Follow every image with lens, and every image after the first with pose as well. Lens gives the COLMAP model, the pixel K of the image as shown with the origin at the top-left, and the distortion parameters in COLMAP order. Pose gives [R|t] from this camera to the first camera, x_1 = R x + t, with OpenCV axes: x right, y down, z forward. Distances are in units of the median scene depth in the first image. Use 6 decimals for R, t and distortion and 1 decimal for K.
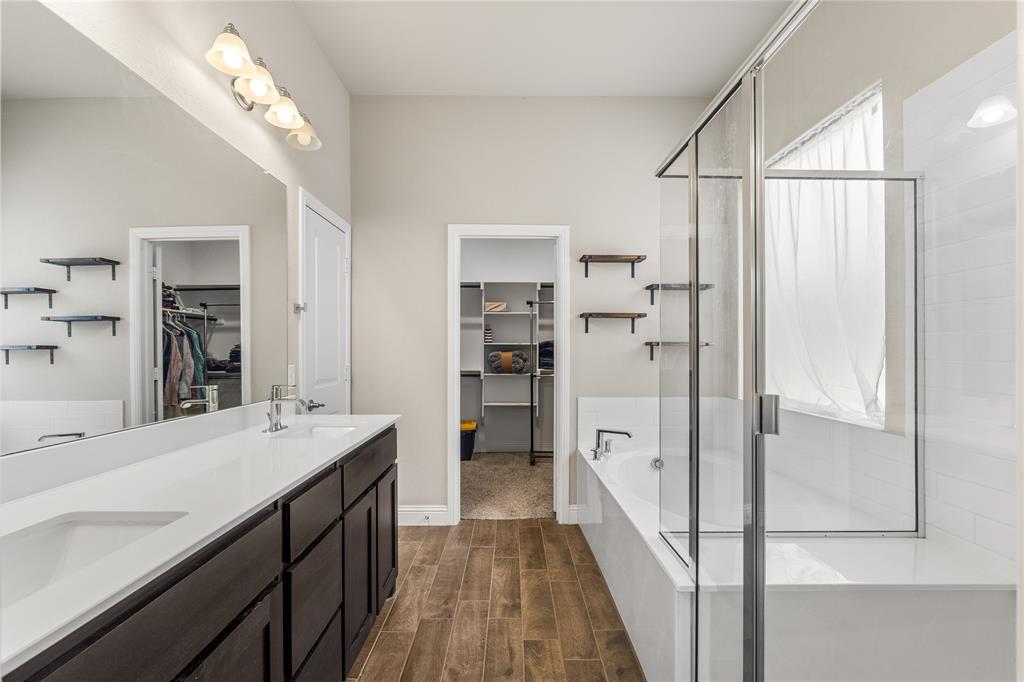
lens RADIAL K [[454.4, 0, 497.3], [0, 454.4, 347.3], [0, 0, 1]] dist [-0.005284, -0.000232]
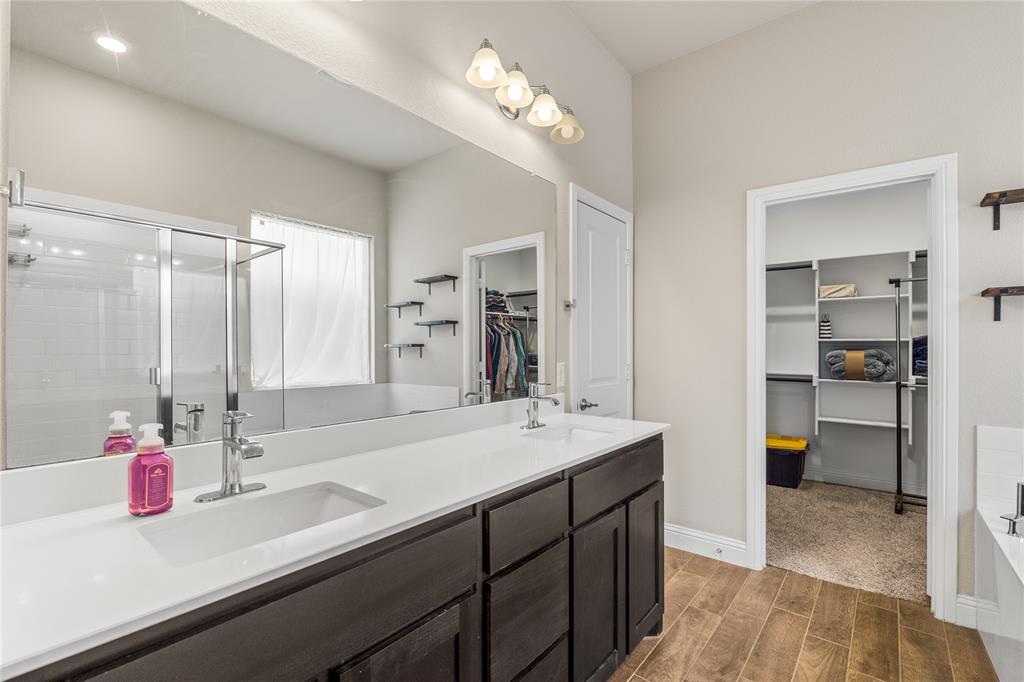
lens RADIAL K [[454.4, 0, 504.6], [0, 454.4, 343.3], [0, 0, 1]] dist [-0.005284, -0.000232]
pose [[0.779098, -0.002988, -0.626895, 0.065434], [0.000602, 0.999992, -0.004017, 0.000805], [0.626902, 0.002752, 0.779093, 0.121528]]
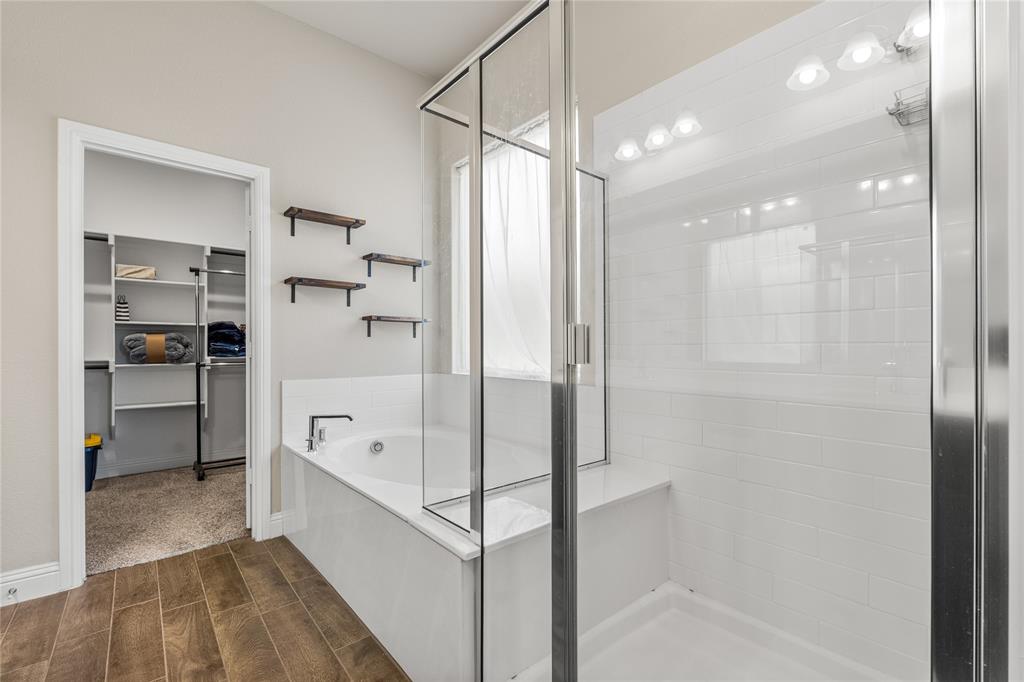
lens RADIAL K [[454.4, 0, 506.2], [0, 454.4, 351.4], [0, 0, 1]] dist [-0.005284, -0.000232]
pose [[0.752325, -0.001418, 0.658791, -0.060385], [-0.002859, 0.999981, 0.005418, 0.054746], [-0.658786, -0.005960, 0.752306, 0.126819]]
